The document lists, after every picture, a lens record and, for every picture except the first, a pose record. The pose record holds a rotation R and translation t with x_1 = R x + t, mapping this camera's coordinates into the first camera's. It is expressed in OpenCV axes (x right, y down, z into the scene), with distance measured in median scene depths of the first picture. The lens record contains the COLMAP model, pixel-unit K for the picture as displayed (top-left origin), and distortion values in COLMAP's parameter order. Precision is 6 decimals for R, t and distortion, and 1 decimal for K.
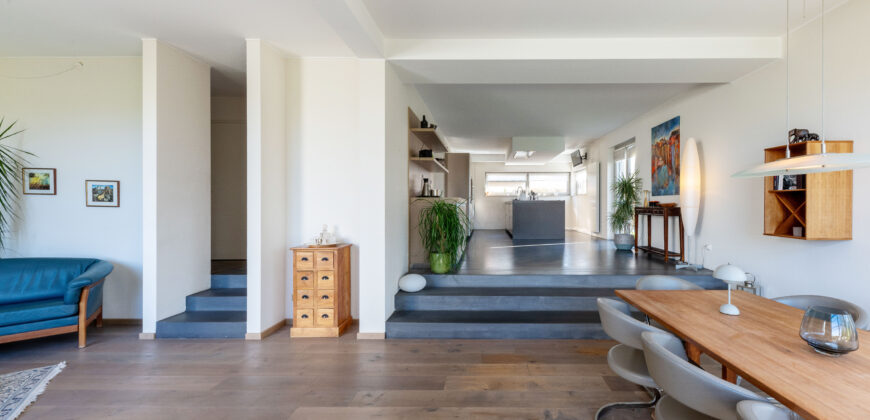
lens RADIAL K [[333.8, 0, 487.2], [0, 333.8, 203.1], [0, 0, 1]] dist [0.009189, 0.000139]
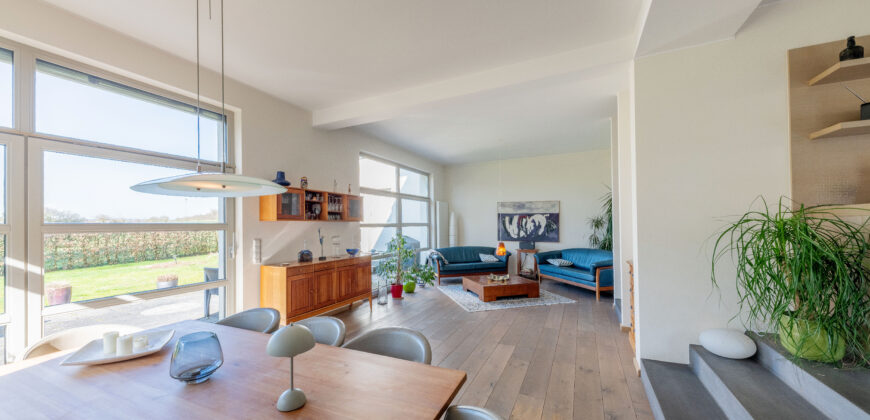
lens RADIAL K [[307.3, 0, 437.5], [0, 307.3, 221.5], [0, 0, 1]] dist [0.009396, -0.000076]
pose [[-0.423803, -0.006150, -0.905733, 0.478119], [0.018319, 0.999714, -0.015360, 0.004016], [0.905569, -0.023101, -0.423569, 0.639225]]
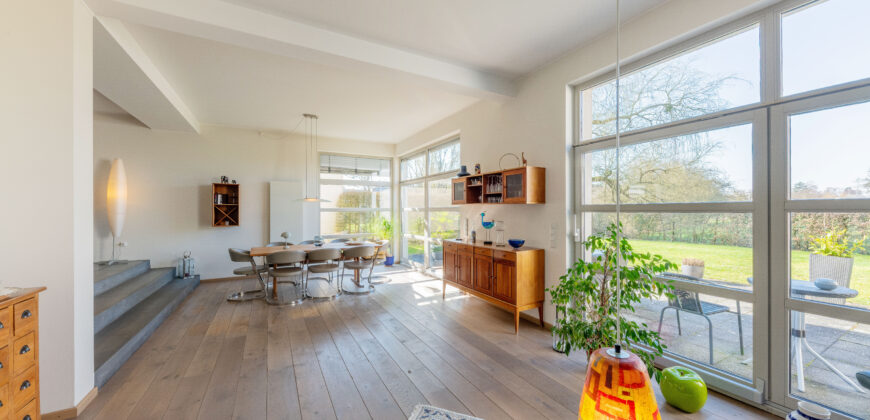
lens RADIAL K [[307.3, 0, 434.4], [0, 307.3, 212.6], [0, 0, 1]] dist [0.009396, -0.000076]
pose [[-0.484799, -0.006637, 0.874600, -0.924188], [-0.000416, 0.999973, 0.007358, 0.000139], [-0.874625, 0.003204, -0.484789, 0.495565]]
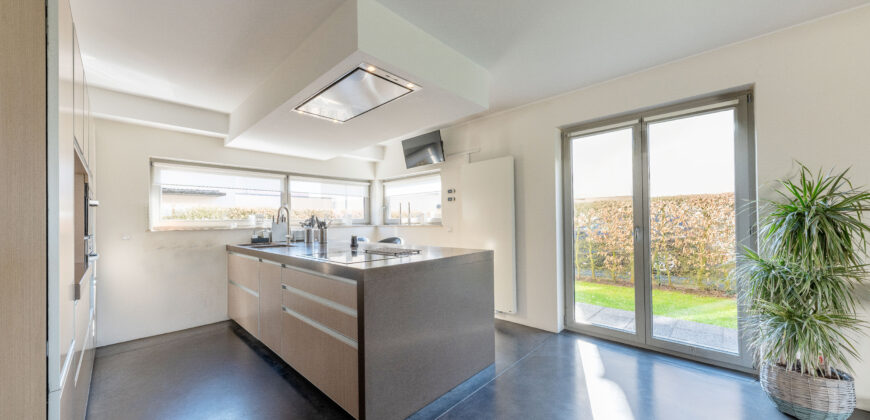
lens RADIAL K [[307.3, 0, 427.9], [0, 307.3, 216.6], [0, 0, 1]] dist [0.009396, -0.000076]
pose [[0.688450, -0.001005, 0.725283, -0.098807], [0.011141, 0.999896, -0.009190, -0.074451], [-0.725198, 0.014407, 0.688390, 1.487098]]
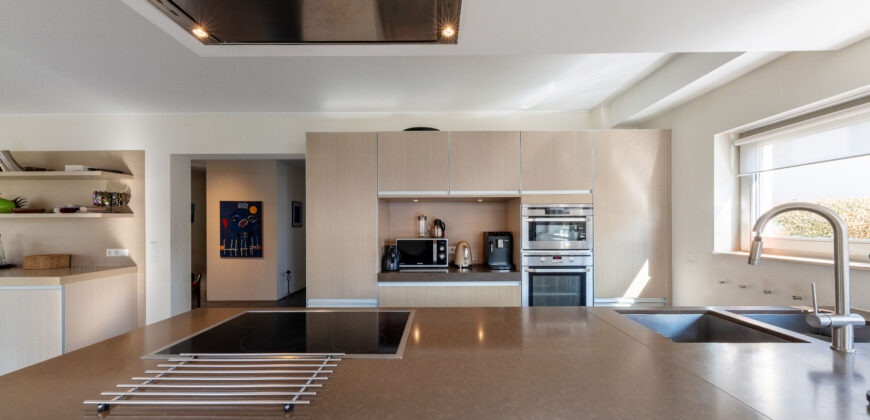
lens RADIAL K [[307.3, 0, 433.6], [0, 307.3, 224.4], [0, 0, 1]] dist [0.009396, -0.000076]
pose [[-0.014422, -0.002747, -0.999892, 0.457847], [0.009101, 0.999954, -0.002879, -0.099319], [0.999855, -0.009142, -0.014396, 2.037733]]
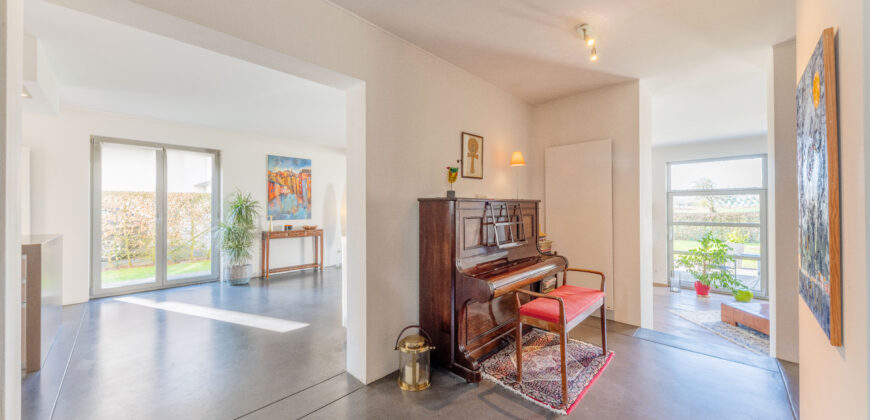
lens RADIAL K [[307.3, 0, 434.0], [0, 307.3, 205.4], [0, 0, 1]] dist [0.009396, -0.000076]
pose [[-0.705373, 0.004614, 0.708822, -0.706569], [-0.001754, 0.999964, -0.008254, -0.077781], [-0.708835, -0.007066, -0.705339, 1.691165]]
